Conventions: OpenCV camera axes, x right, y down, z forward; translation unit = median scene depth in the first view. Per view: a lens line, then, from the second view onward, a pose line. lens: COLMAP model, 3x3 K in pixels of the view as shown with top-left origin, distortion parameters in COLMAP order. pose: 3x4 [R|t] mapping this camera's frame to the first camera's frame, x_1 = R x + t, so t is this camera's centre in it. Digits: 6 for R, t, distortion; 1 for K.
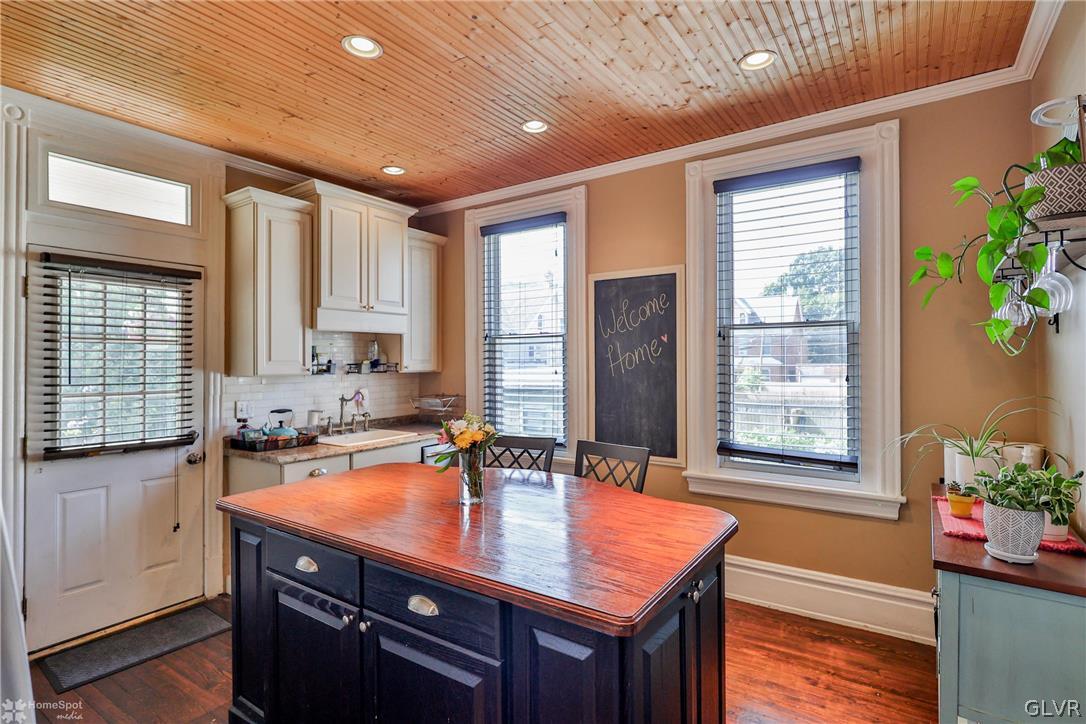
lens RADIAL K [[538.1, 0, 540.0], [0, 538.1, 363.4], [0, 0, 1]] dist [0.000148, -0.001129]
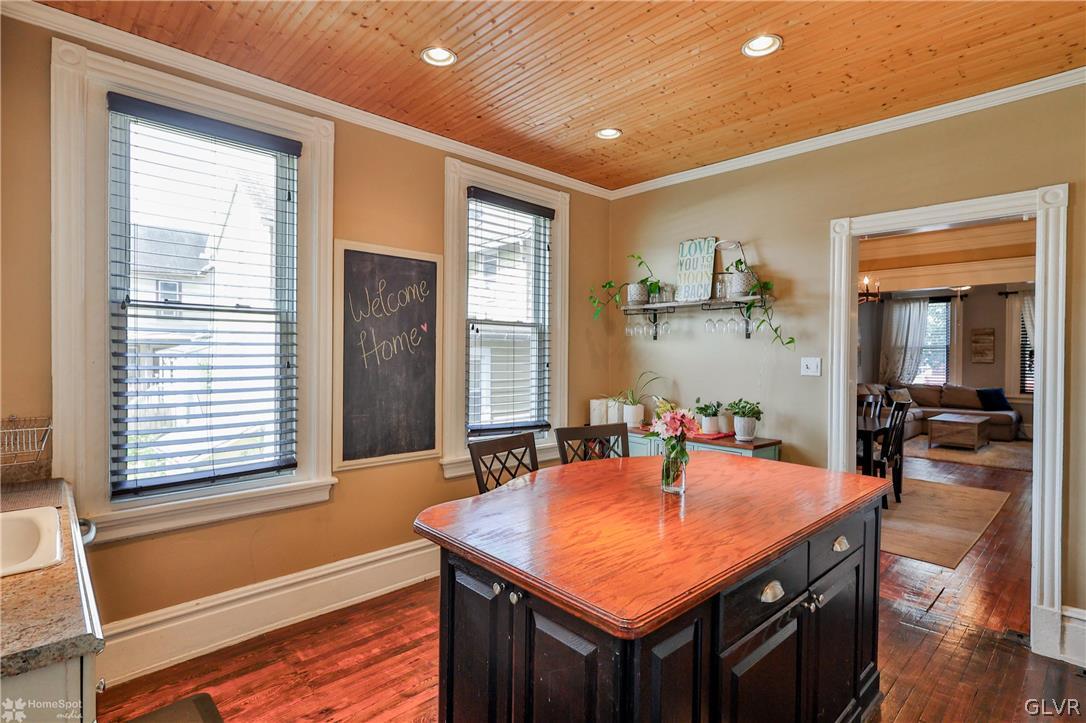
lens RADIAL K [[538.1, 0, 540.0], [0, 538.1, 362.9], [0, 0, 1]] dist [0.000148, -0.001129]
pose [[0.213751, -0.011031, 0.976826, -0.653582], [-0.002126, 0.999929, 0.011757, 0.005196], [-0.976886, -0.004590, 0.213712, 0.580296]]
